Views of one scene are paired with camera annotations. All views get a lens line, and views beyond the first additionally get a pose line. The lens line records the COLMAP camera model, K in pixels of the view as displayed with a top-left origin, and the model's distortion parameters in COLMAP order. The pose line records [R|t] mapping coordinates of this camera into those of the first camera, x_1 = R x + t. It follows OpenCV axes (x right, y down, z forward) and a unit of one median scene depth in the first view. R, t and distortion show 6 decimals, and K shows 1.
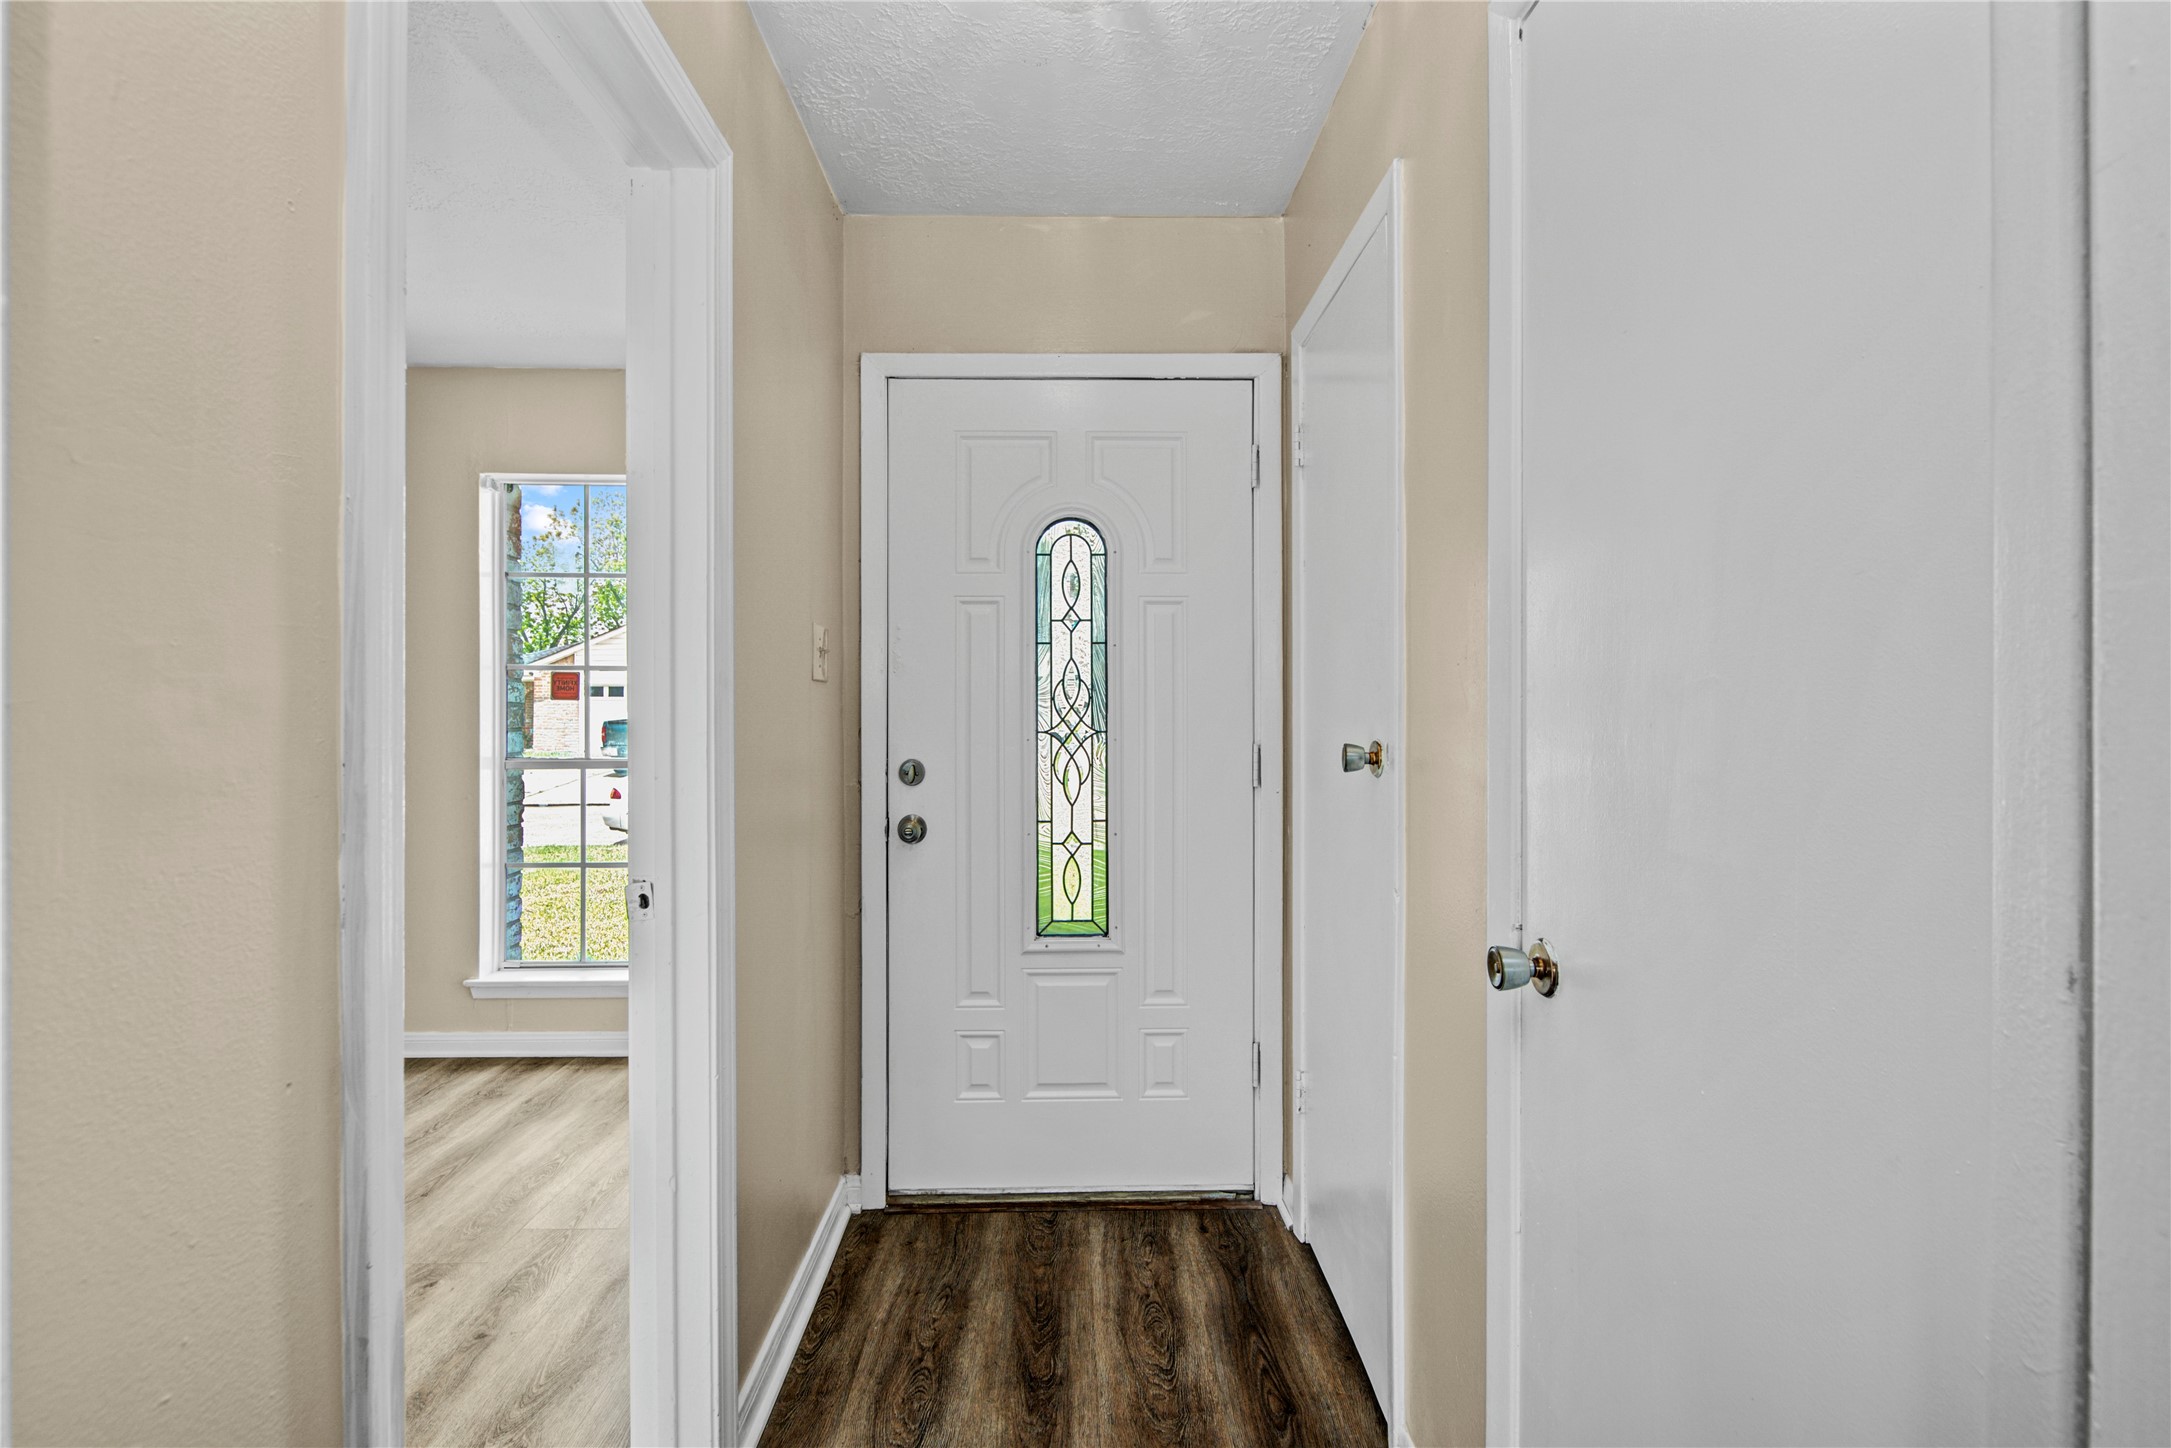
lens RADIAL K [[990.0, 0, 1088.9], [0, 990.0, 714.5], [0, 0, 1]] dist [0.003325, -0.004115]
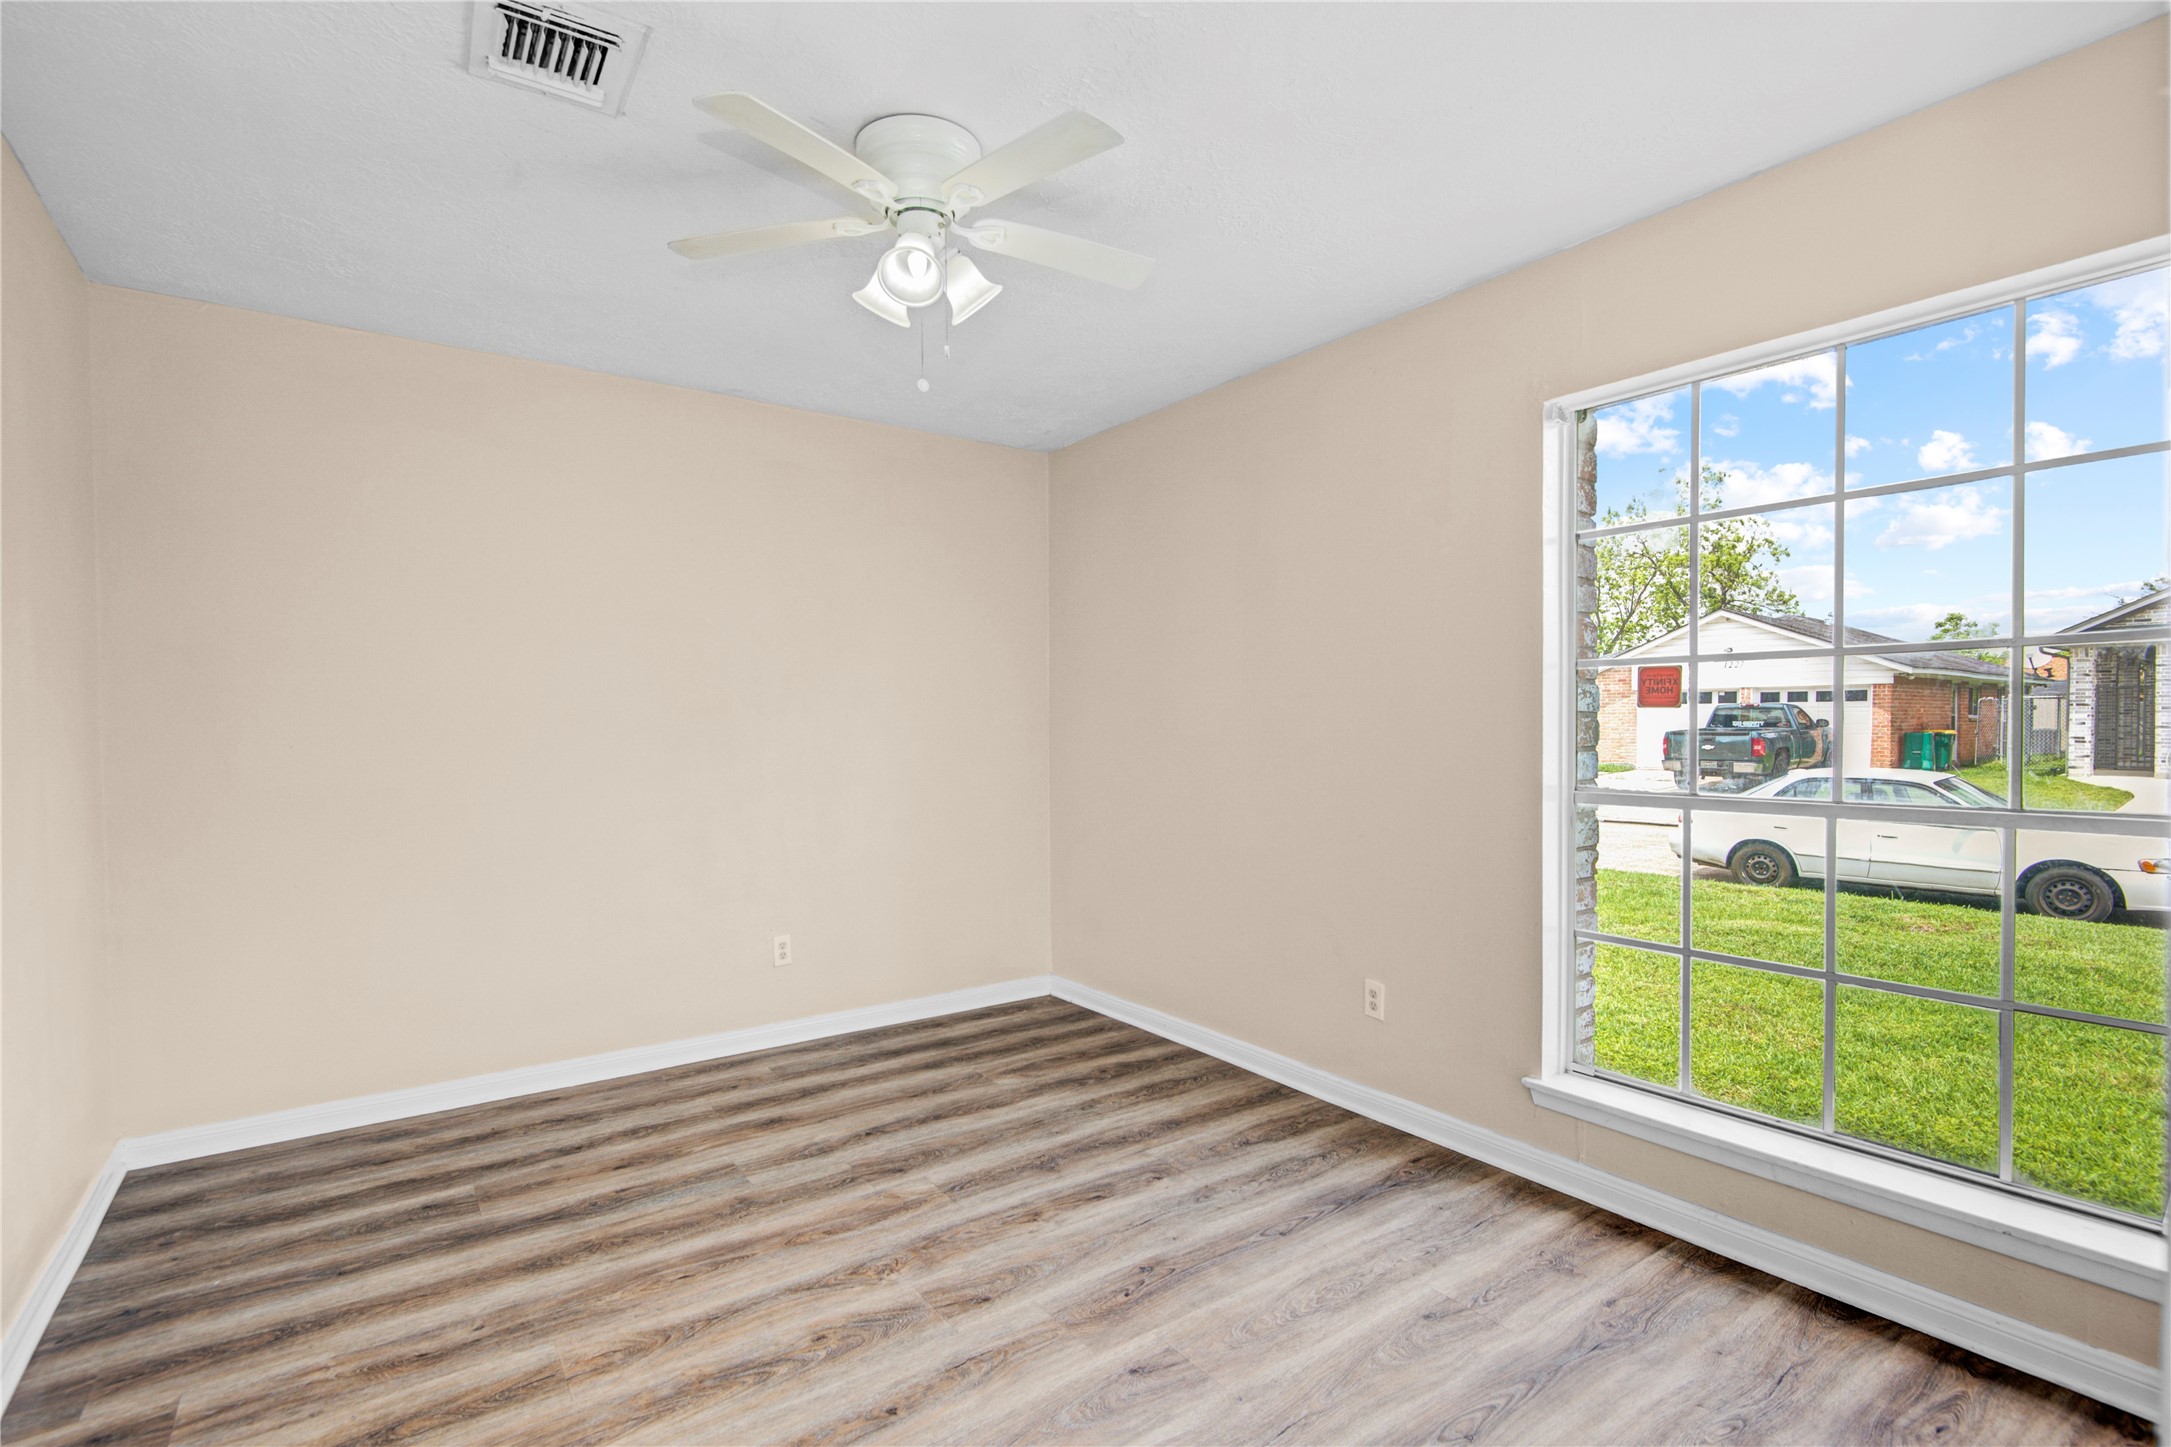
lens RADIAL K [[990.0, 0, 1088.0], [0, 990.0, 723.8], [0, 0, 1]] dist [0.003325, -0.004115]
pose [[0.561064, 0.000672, -0.827772, -0.182712], [-0.000655, 1.000000, 0.000367, -0.003180], [0.827772, 0.000336, 0.561064, 0.287321]]
